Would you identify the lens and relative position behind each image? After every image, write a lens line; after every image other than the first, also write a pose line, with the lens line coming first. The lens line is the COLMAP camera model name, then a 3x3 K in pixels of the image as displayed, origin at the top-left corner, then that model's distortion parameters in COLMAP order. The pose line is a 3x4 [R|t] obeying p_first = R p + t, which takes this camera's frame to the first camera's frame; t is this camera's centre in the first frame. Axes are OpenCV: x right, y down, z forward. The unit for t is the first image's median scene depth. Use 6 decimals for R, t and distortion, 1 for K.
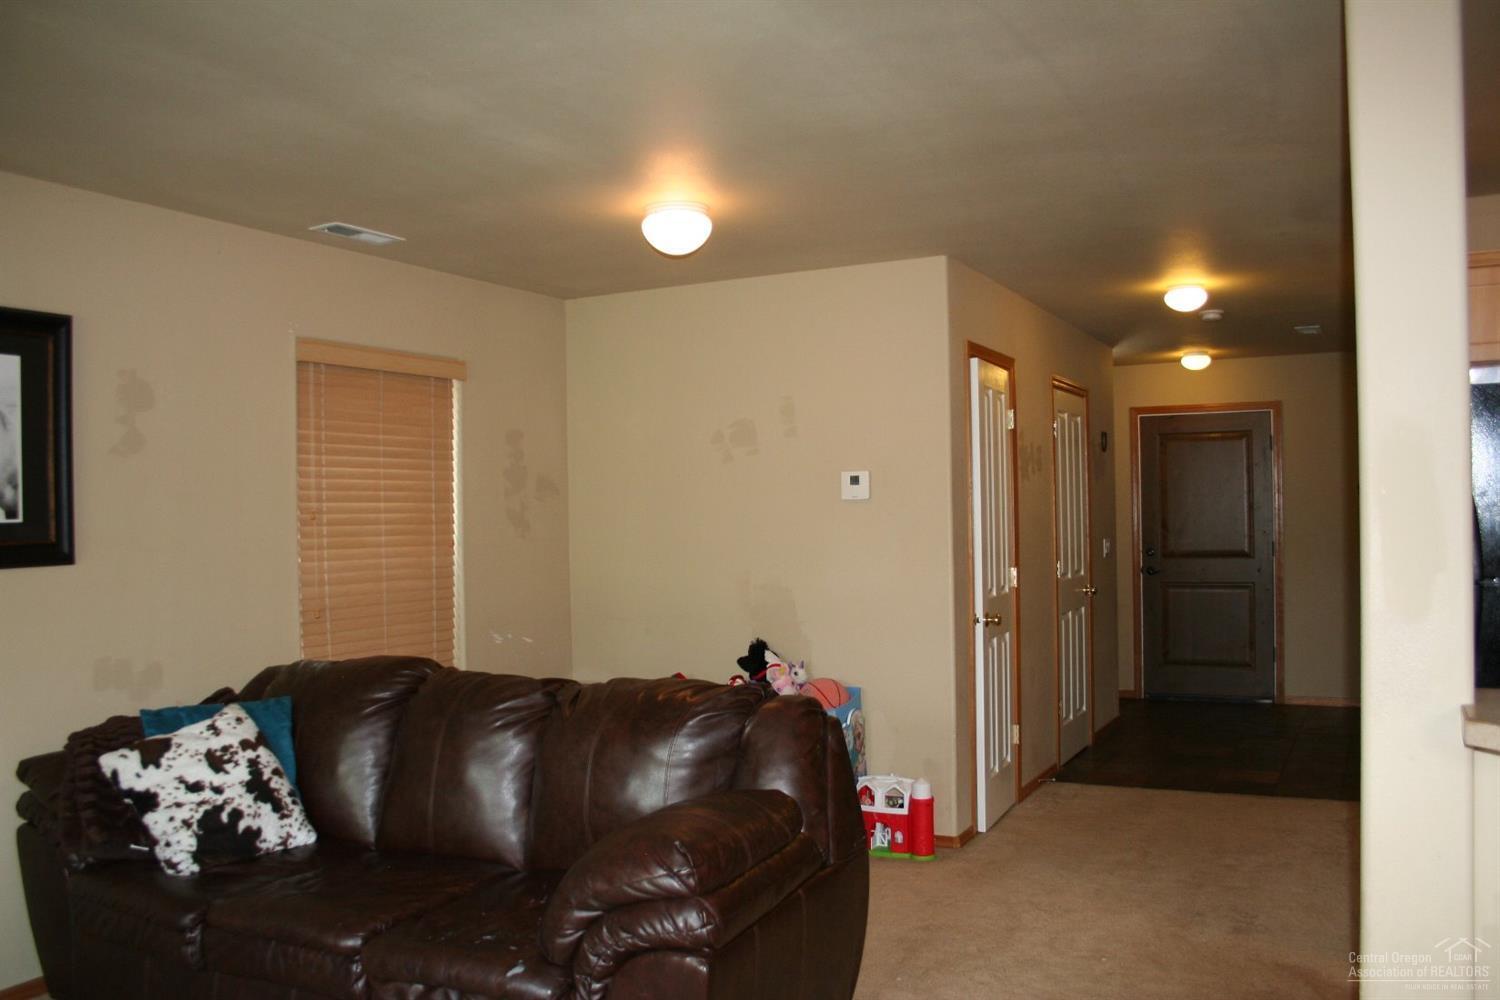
lens RADIAL K [[1266.2, 0, 750.0], [0, 1266.2, 500.0], [0, 0, 1]] dist [-0.102513, 0.006635]
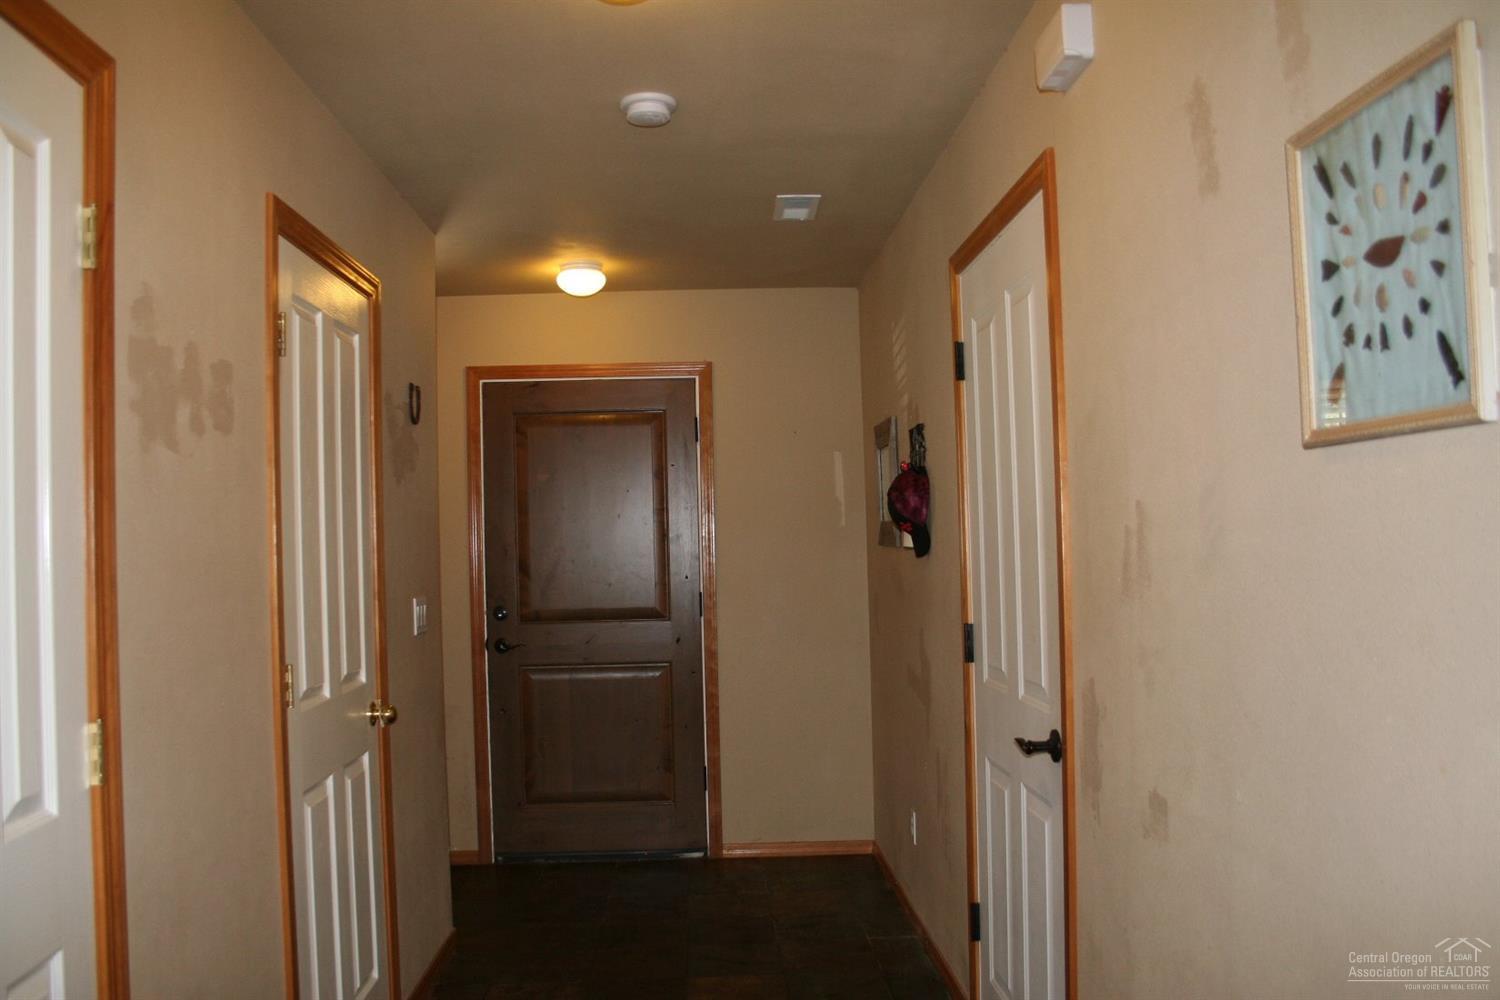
lens RADIAL K [[1266.2, 0, 750.0], [0, 1266.2, 500.0], [0, 0, 1]] dist [-0.102513, 0.006635]
pose [[0.869667, 0.008174, 0.493571, 0.135636], [0.006416, 0.999591, -0.027859, 0.005964], [-0.493597, 0.027394, 0.869259, 0.447841]]
